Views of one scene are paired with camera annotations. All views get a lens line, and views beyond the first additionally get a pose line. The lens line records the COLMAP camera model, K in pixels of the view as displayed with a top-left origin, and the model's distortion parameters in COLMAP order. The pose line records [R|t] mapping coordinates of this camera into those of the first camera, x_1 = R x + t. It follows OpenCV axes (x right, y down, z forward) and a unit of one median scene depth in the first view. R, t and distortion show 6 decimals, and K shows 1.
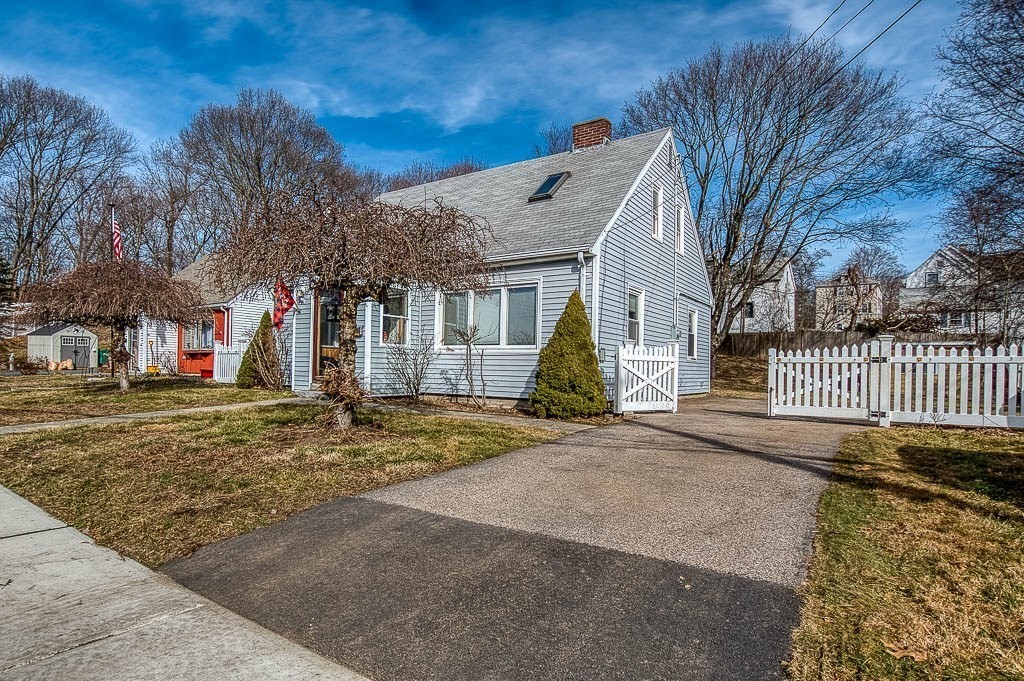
lens RADIAL K [[521.7, 0, 510.6], [0, 521.7, 365.6], [0, 0, 1]] dist [-0.006416, -0.002190]
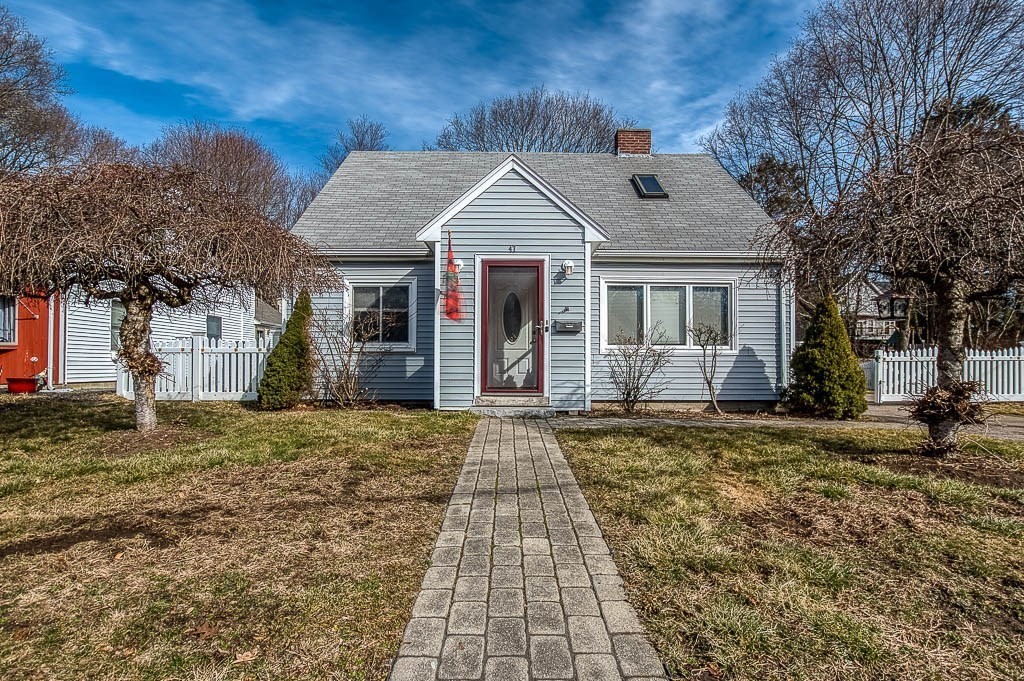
lens RADIAL K [[448.8, 0, 517.8], [0, 448.8, 349.8], [0, 0, 1]] dist [-0.010305, -0.000430]
pose [[0.847149, 0.000595, 0.531355, -0.587283], [0.010581, 0.999782, -0.017989, -0.016355], [-0.531250, 0.020862, 0.846959, 0.388900]]
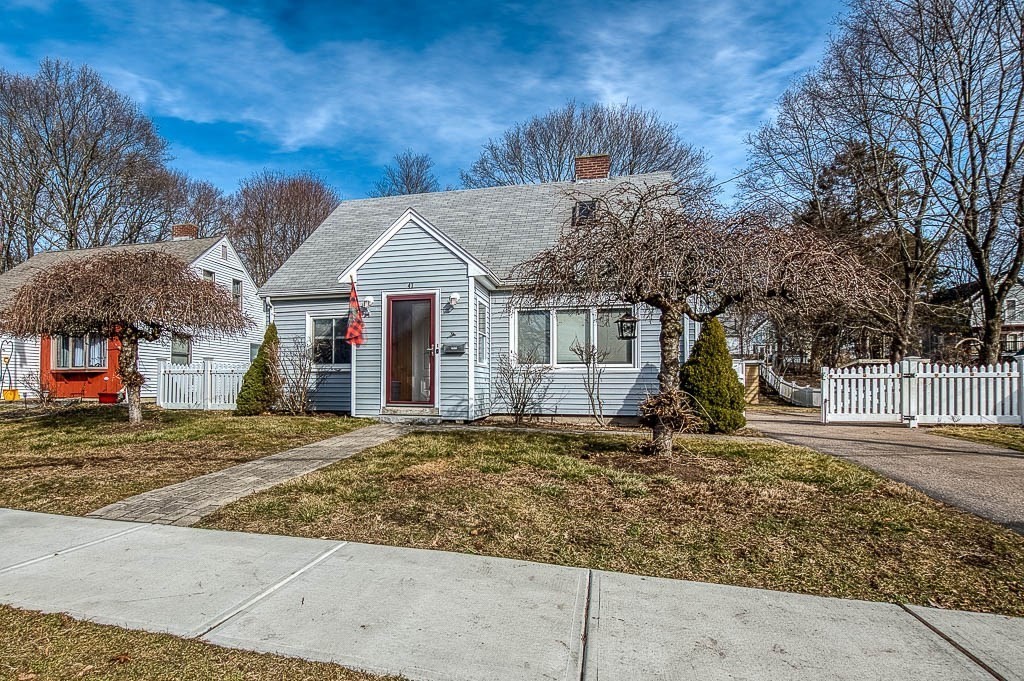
lens RADIAL K [[486.6, 0, 506.1], [0, 486.6, 369.3], [0, 0, 1]] dist [-0.019302, 0.001891]
pose [[0.944620, -0.002677, 0.328156, -0.405052], [0.012437, 0.999540, -0.027646, -0.003952], [-0.327931, 0.030196, 0.944219, 0.133808]]
